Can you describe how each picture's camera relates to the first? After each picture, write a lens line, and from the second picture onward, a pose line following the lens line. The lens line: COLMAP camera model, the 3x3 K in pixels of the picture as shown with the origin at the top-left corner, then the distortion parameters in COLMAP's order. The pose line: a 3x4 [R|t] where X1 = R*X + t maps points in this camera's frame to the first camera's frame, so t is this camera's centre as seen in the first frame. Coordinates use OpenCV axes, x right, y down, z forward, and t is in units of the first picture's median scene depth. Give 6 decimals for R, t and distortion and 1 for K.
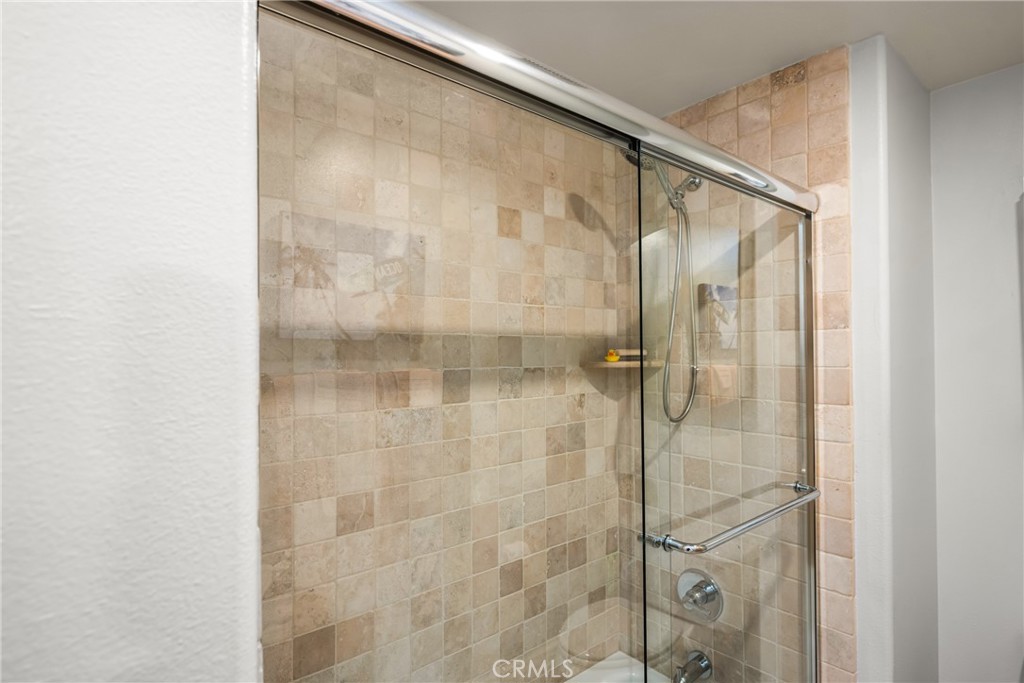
lens RADIAL K [[536.0, 0, 514.7], [0, 536.0, 341.3], [0, 0, 1]] dist [-0.002380, 0.002897]
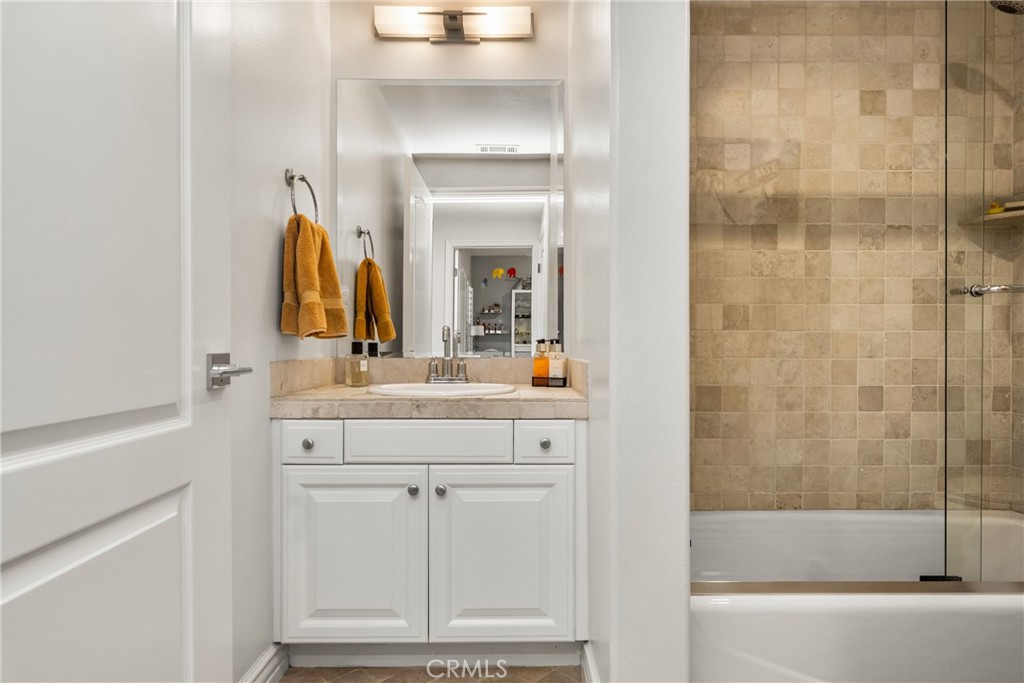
lens RADIAL K [[536.0, 0, 515.3], [0, 536.0, 344.3], [0, 0, 1]] dist [-0.002380, 0.002897]
pose [[0.754270, 0.013835, -0.656419, 0.188193], [0.003047, 0.999693, 0.024570, 0.297933], [0.656557, -0.020533, 0.753996, -0.455919]]
